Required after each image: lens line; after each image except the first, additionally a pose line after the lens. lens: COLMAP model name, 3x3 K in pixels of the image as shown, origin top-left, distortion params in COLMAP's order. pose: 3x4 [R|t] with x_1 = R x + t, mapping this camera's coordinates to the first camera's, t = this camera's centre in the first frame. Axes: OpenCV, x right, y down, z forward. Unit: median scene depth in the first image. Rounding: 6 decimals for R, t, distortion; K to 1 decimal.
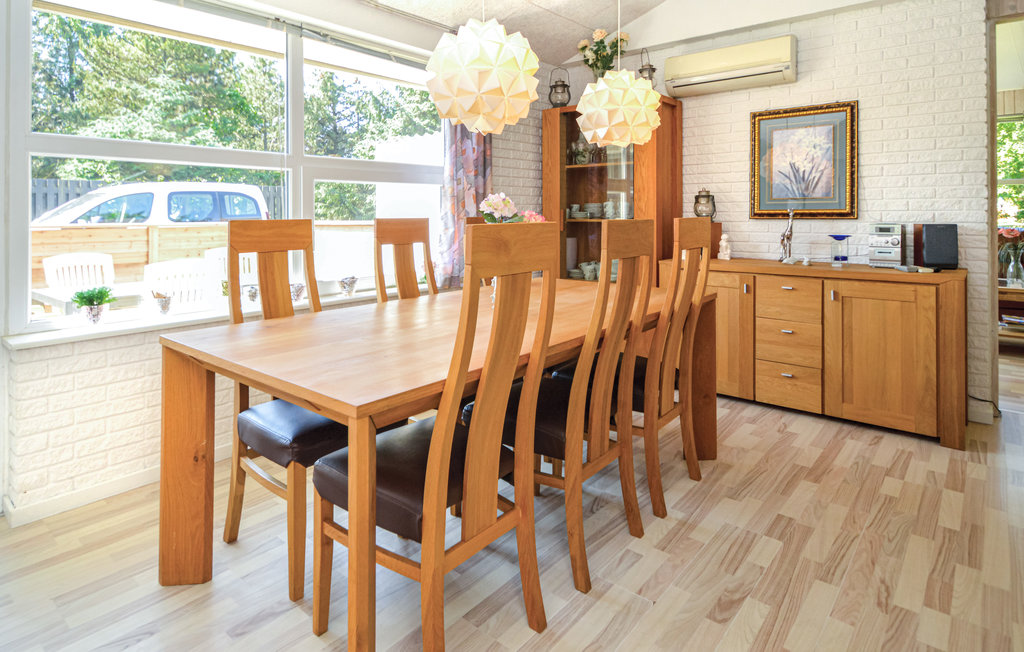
lens RADIAL K [[544.4, 0, 492.8], [0, 544.4, 341.2], [0, 0, 1]] dist [0.039180, -0.001543]
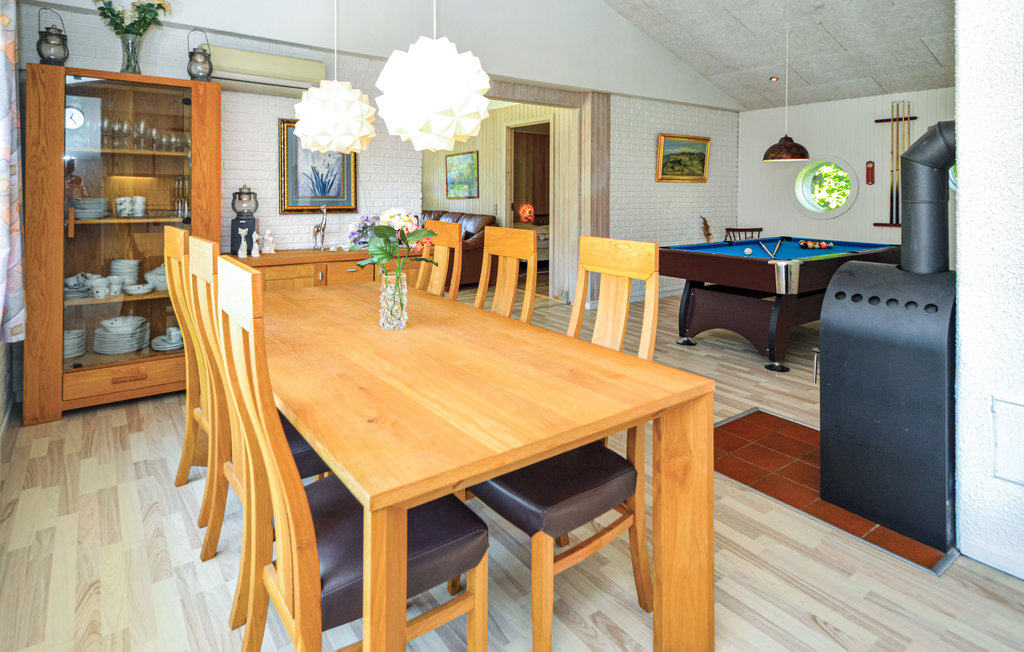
lens RADIAL K [[544.4, 0, 492.8], [0, 544.4, 341.2], [0, 0, 1]] dist [0.039180, -0.001543]
pose [[0.222994, -0.251516, 0.941814, -0.569925], [0.235924, 0.951344, 0.198201, -0.109497], [-0.945840, 0.177998, 0.271482, 0.384459]]
